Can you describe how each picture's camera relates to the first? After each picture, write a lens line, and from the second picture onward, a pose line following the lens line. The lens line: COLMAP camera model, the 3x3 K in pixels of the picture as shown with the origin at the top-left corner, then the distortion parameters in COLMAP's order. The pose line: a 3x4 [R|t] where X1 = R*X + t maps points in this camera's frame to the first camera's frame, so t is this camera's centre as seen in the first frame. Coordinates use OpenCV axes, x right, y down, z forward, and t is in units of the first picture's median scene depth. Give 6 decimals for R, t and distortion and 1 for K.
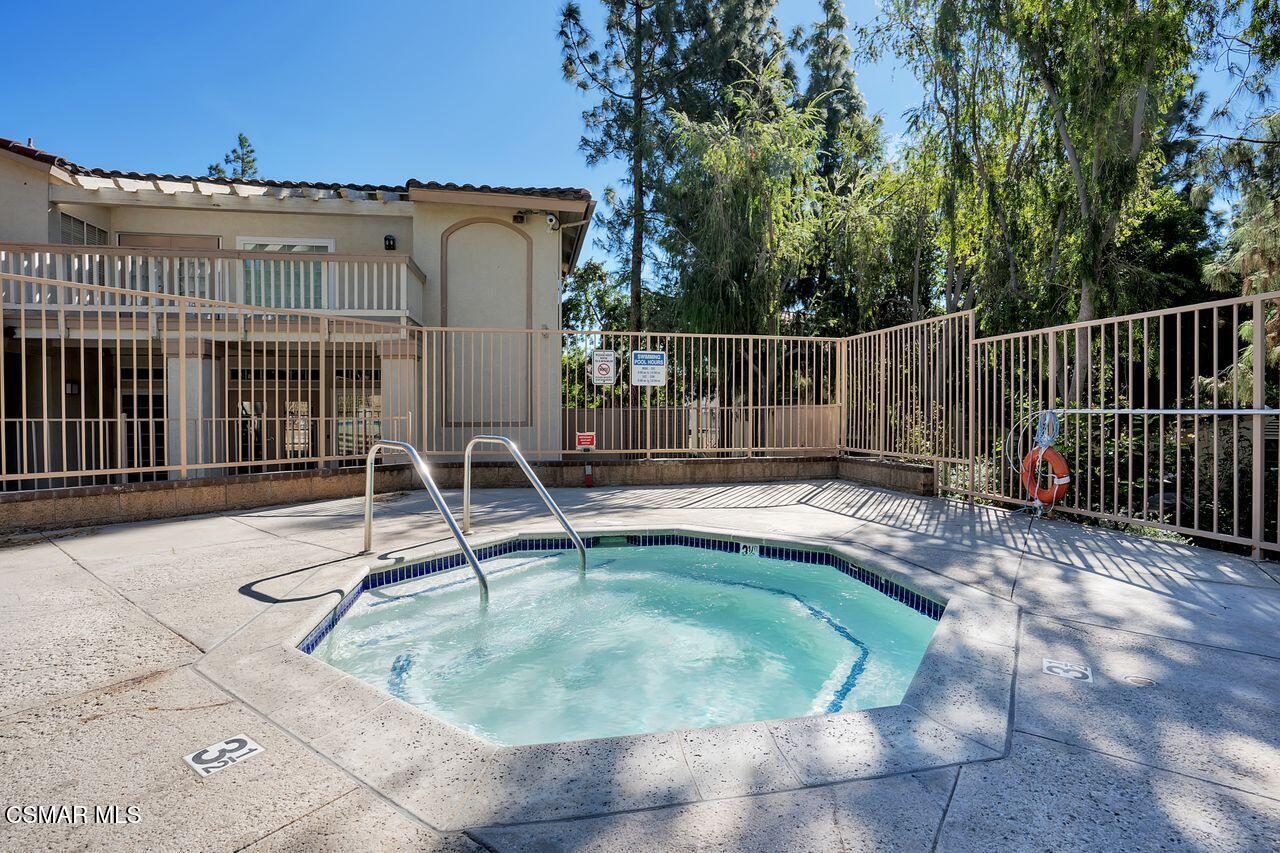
lens RADIAL K [[561.7, 0, 640.6], [0, 561.7, 411.8], [0, 0, 1]] dist [0.000006, 0.000081]
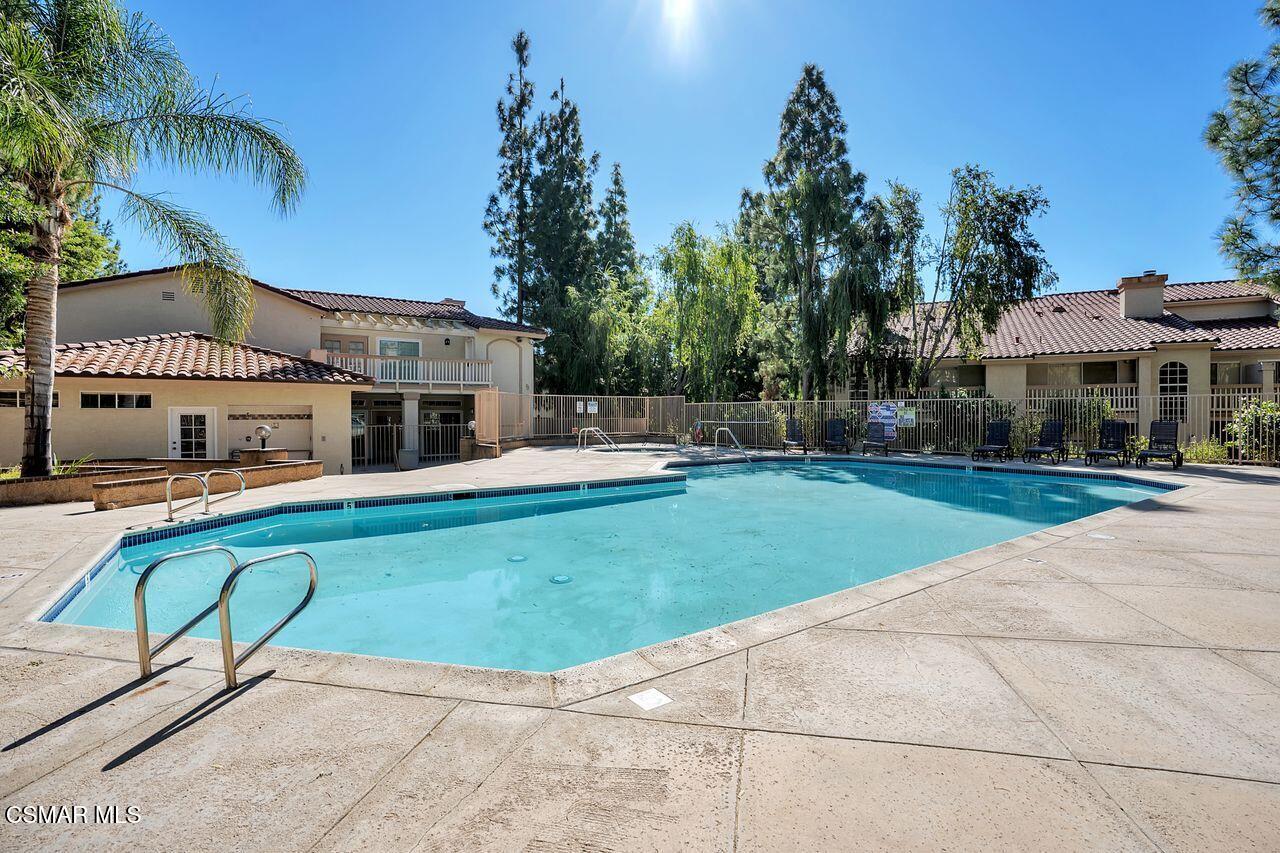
lens RADIAL K [[561.7, 0, 640.6], [0, 561.7, 411.8], [0, 0, 1]] dist [0.000006, 0.000081]
pose [[0.905290, 0.012052, 0.424623, -0.702693], [-0.004912, 0.999828, -0.017906, -0.000957], [-0.424766, 0.014125, 0.905193, -1.258545]]
